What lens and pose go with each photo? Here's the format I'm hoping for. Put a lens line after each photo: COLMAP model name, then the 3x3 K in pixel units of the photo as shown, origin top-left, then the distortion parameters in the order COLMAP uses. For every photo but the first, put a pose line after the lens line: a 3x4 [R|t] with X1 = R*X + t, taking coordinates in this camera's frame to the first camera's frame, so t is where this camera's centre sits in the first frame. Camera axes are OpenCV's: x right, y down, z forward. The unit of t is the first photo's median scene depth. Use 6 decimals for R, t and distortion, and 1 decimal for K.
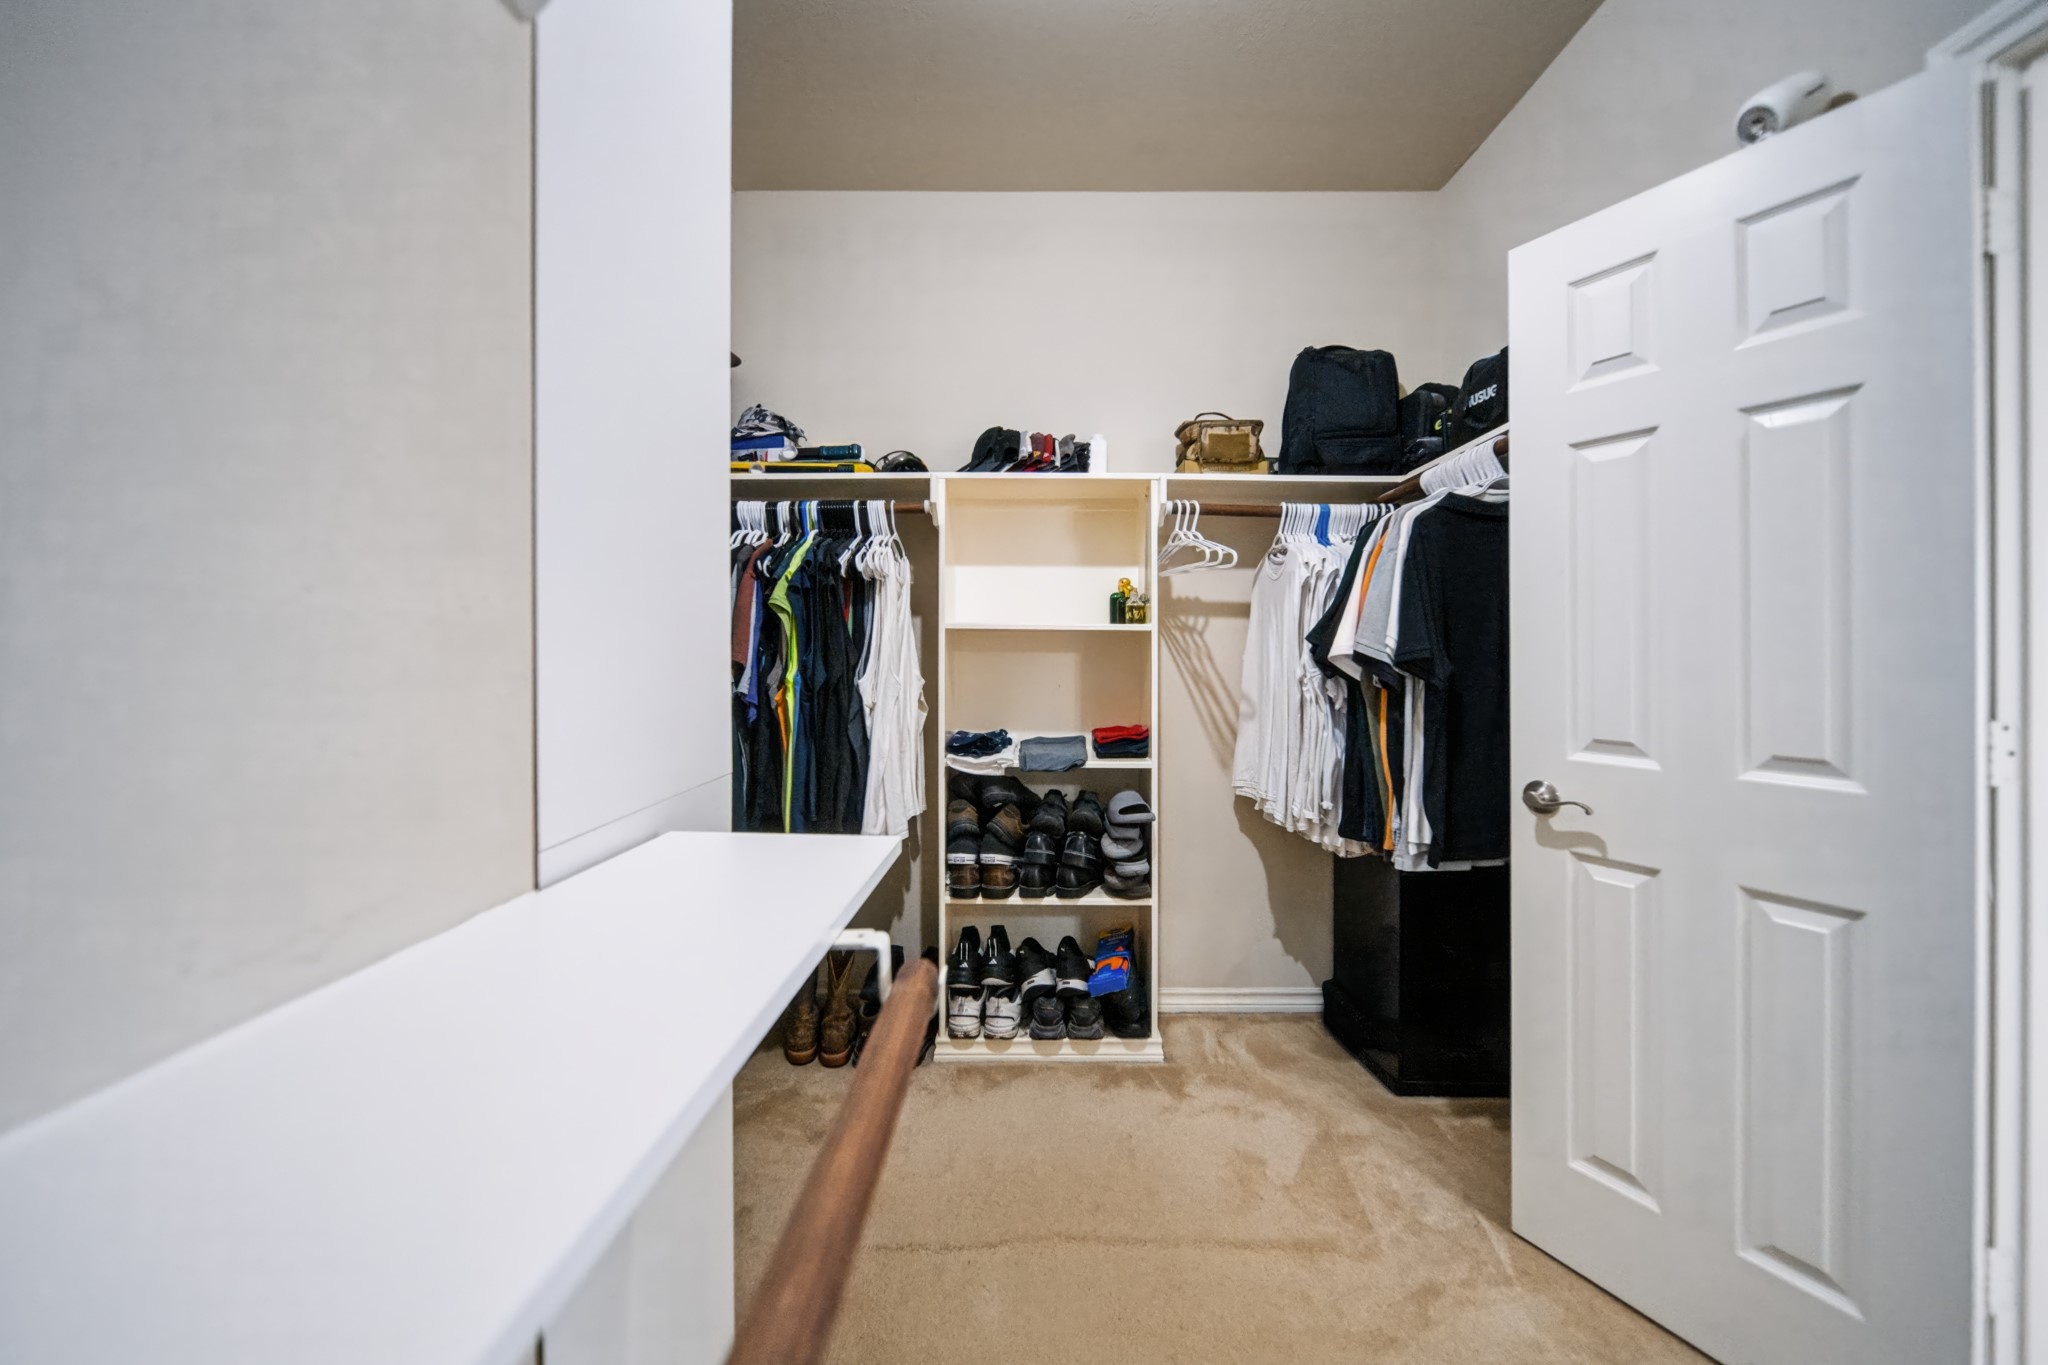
lens RADIAL K [[741.9, 0, 1029.4], [0, 741.9, 636.5], [0, 0, 1]] dist [0.001451, 0.000050]
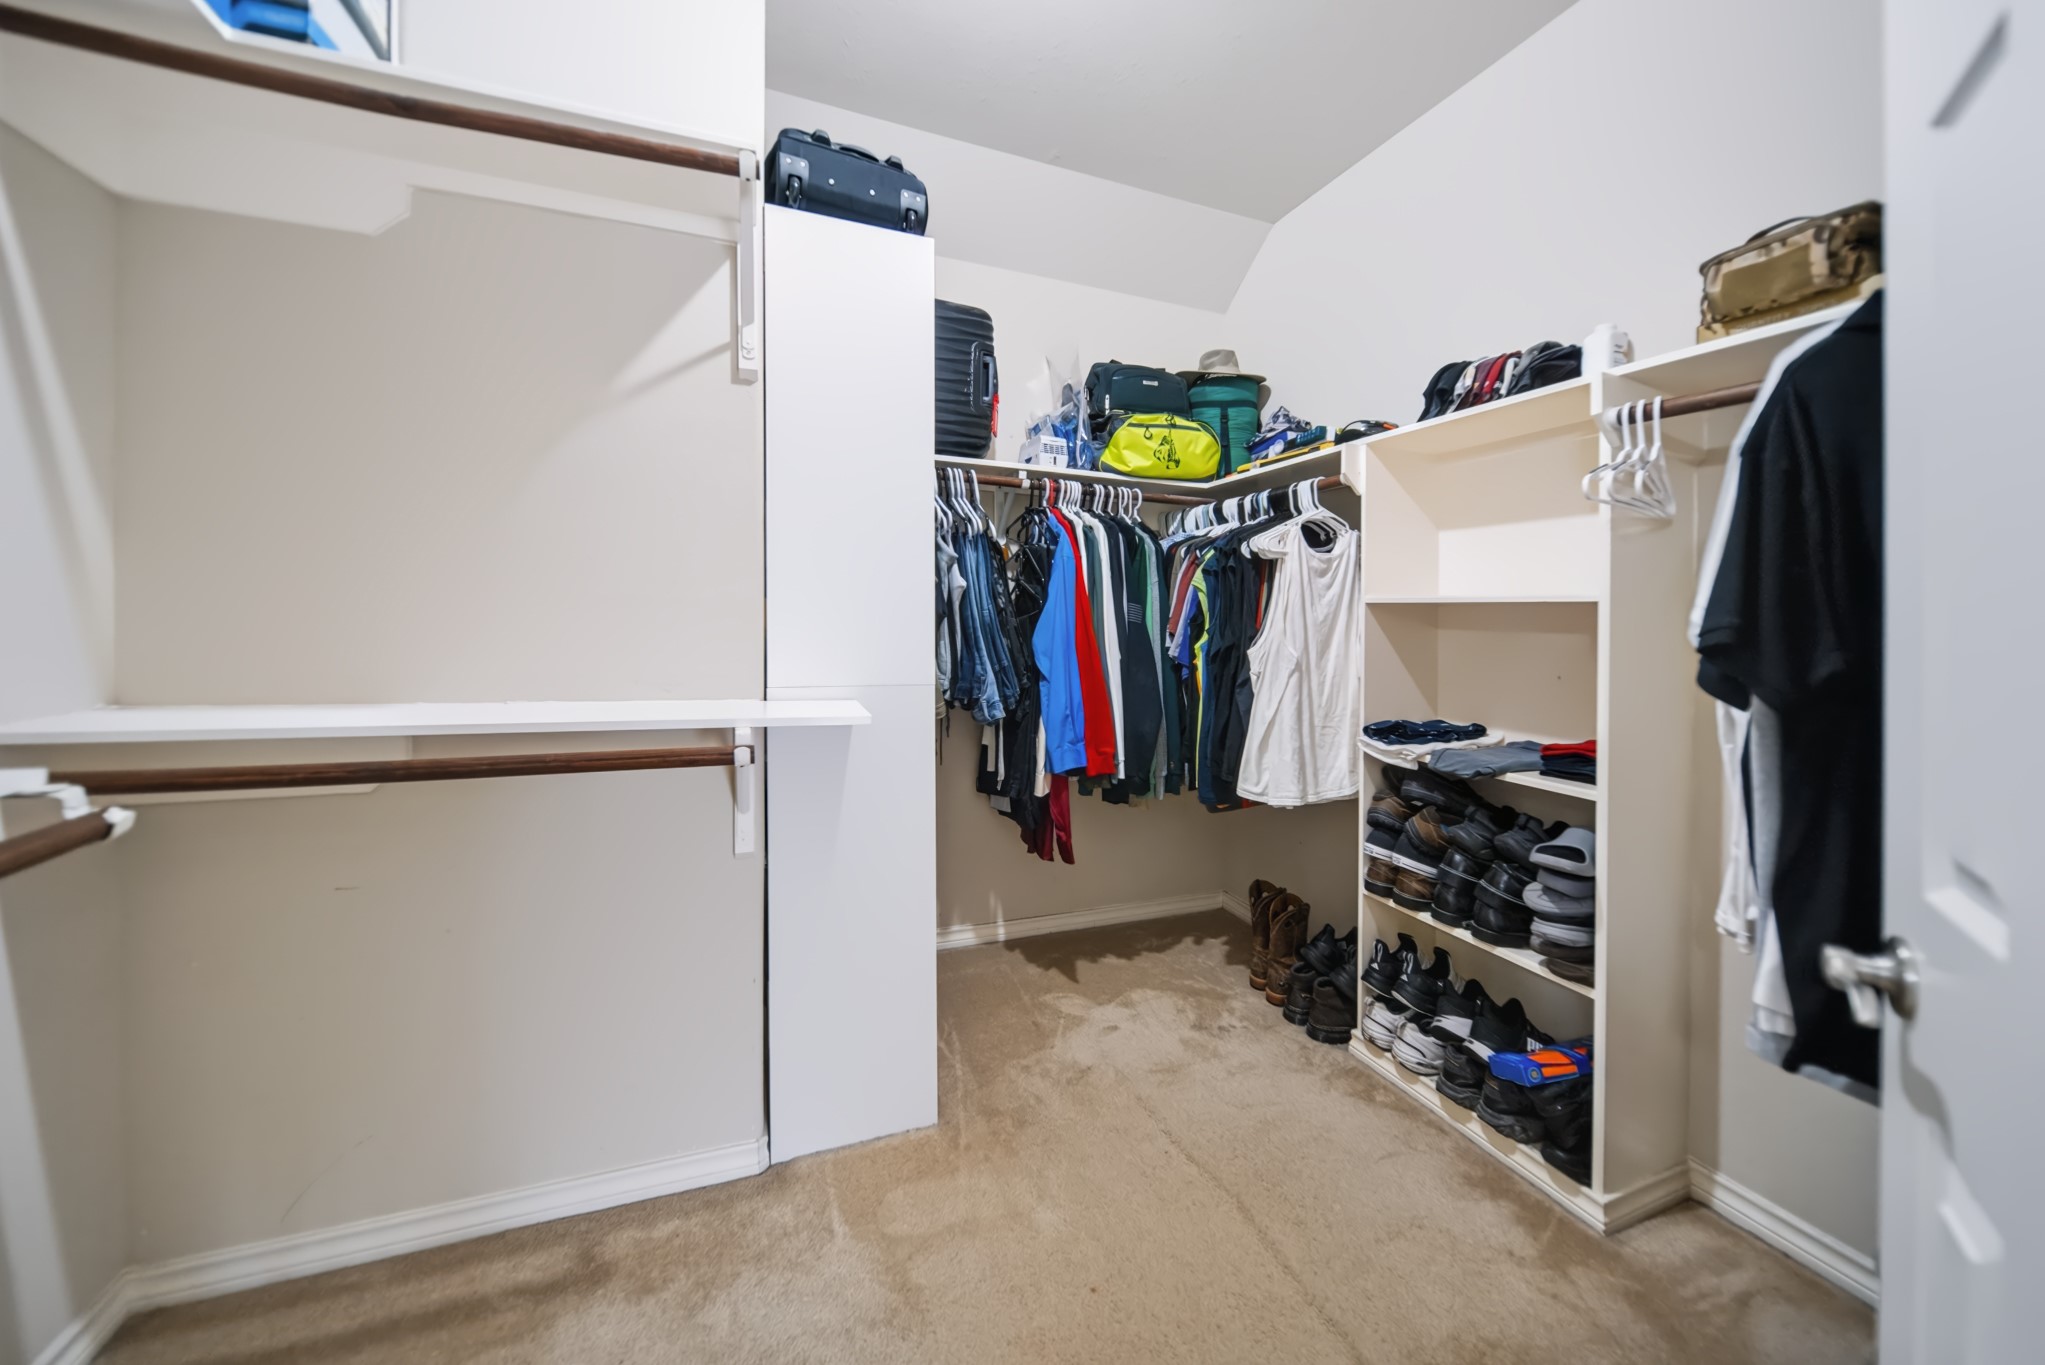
lens RADIAL K [[746.1, 0, 1026.3], [0, 746.1, 624.3], [0, 0, 1]] dist [0.001625, -0.000023]
pose [[0.360023, 0.010666, -0.932882, 0.619224], [-0.004930, 0.999942, 0.009530, 0.009578], [0.932930, 0.001168, 0.360055, 0.256899]]
